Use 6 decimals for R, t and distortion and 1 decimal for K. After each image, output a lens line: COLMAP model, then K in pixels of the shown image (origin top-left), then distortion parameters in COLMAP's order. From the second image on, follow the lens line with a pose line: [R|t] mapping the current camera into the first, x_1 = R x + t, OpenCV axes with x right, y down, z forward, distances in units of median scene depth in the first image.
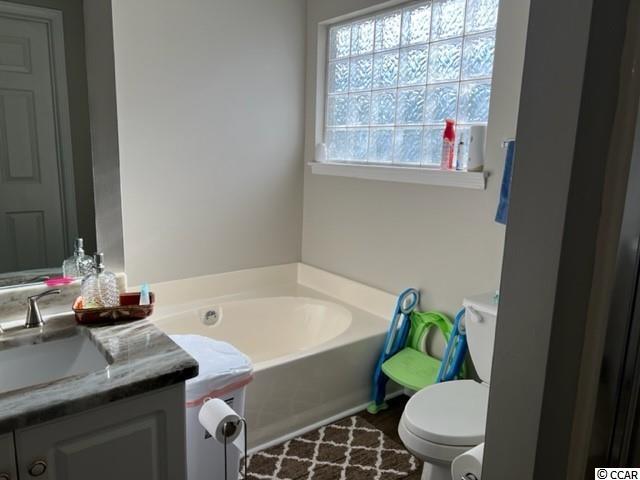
lens RADIAL K [[480.4, 0, 314.6], [0, 480.4, 239.9], [0, 0, 1]] dist [0.042620, -0.009143]
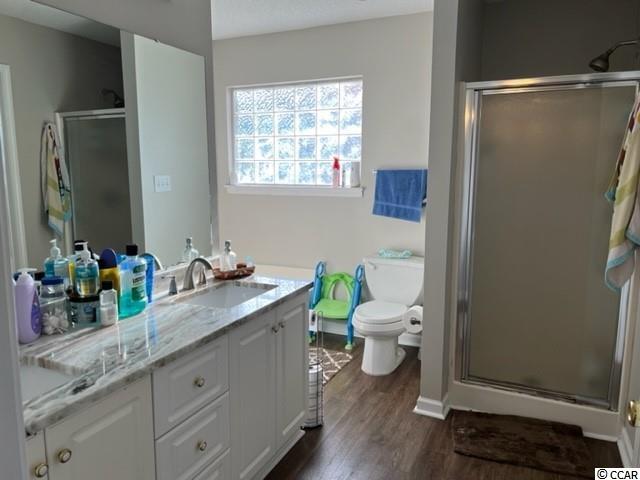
lens RADIAL K [[480.4, 0, 323.6], [0, 480.4, 240.4], [0, 0, 1]] dist [0.042620, -0.009143]
pose [[0.874460, -0.097950, 0.475106, -0.581895], [0.113065, 0.993582, -0.003261, 0.040237], [-0.471737, 0.056569, 0.879923, -0.441670]]
